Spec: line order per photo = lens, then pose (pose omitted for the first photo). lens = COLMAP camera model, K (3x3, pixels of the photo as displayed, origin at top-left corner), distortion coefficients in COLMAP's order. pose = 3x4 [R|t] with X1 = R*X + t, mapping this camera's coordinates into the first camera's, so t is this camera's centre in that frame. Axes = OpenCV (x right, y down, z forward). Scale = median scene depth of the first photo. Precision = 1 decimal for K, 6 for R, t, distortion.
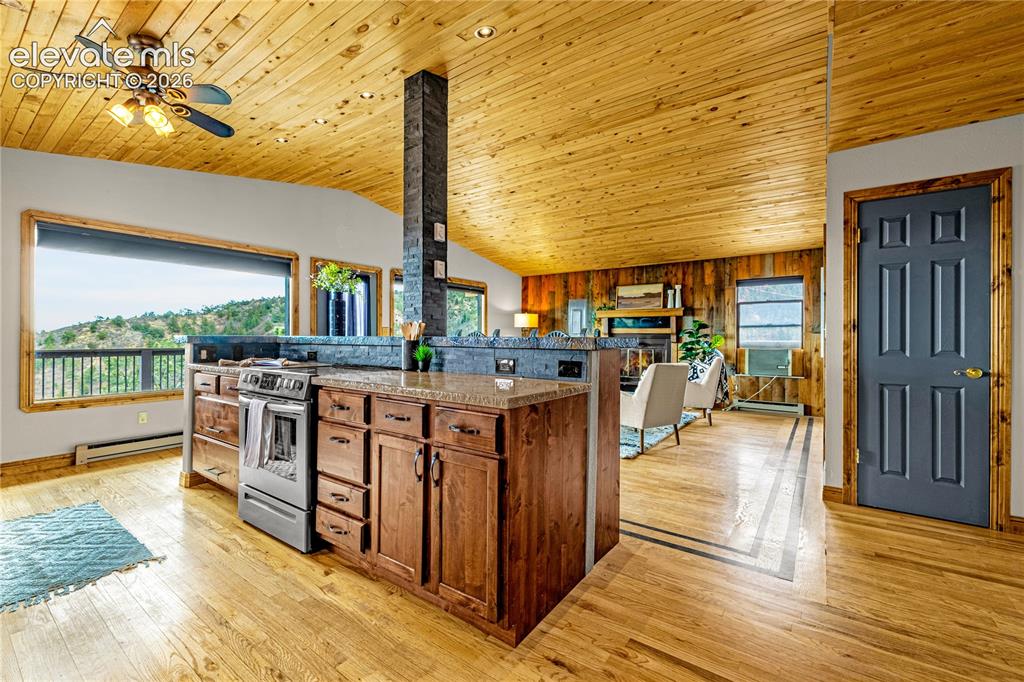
lens RADIAL K [[430.8, 0, 510.0], [0, 430.8, 339.8], [0, 0, 1]] dist [0.000202, 0.000572]
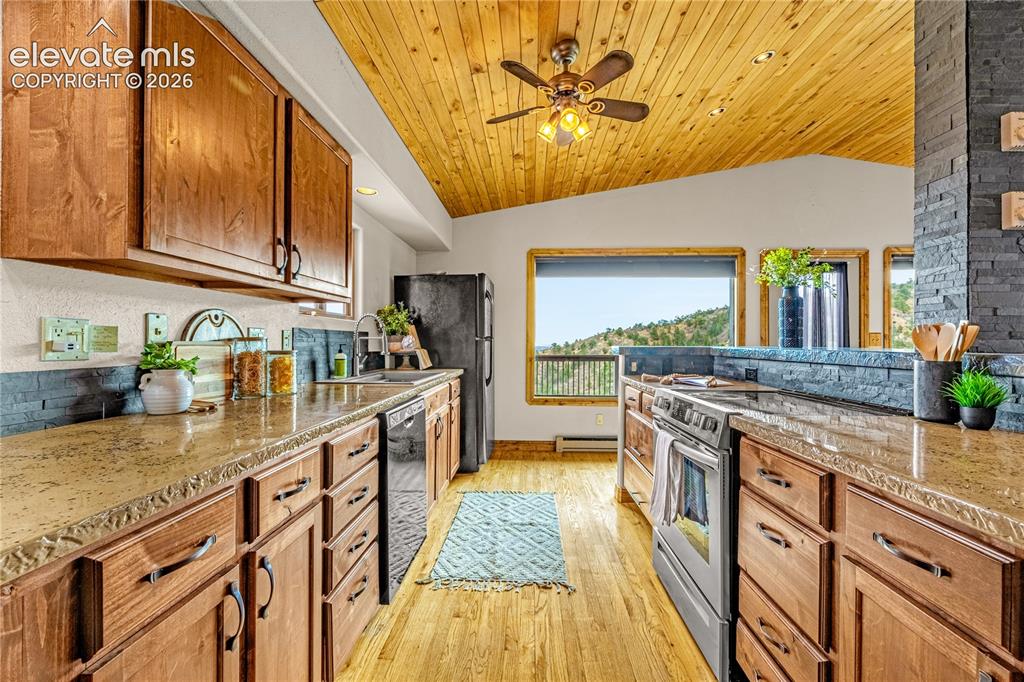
lens RADIAL K [[430.8, 0, 510.0], [0, 430.8, 339.8], [0, 0, 1]] dist [0.000202, 0.000572]
pose [[0.552057, -0.007717, -0.833770, -0.079043], [-0.005466, 0.999902, -0.012873, -0.012822], [0.833788, 0.011664, 0.551961, 0.283226]]
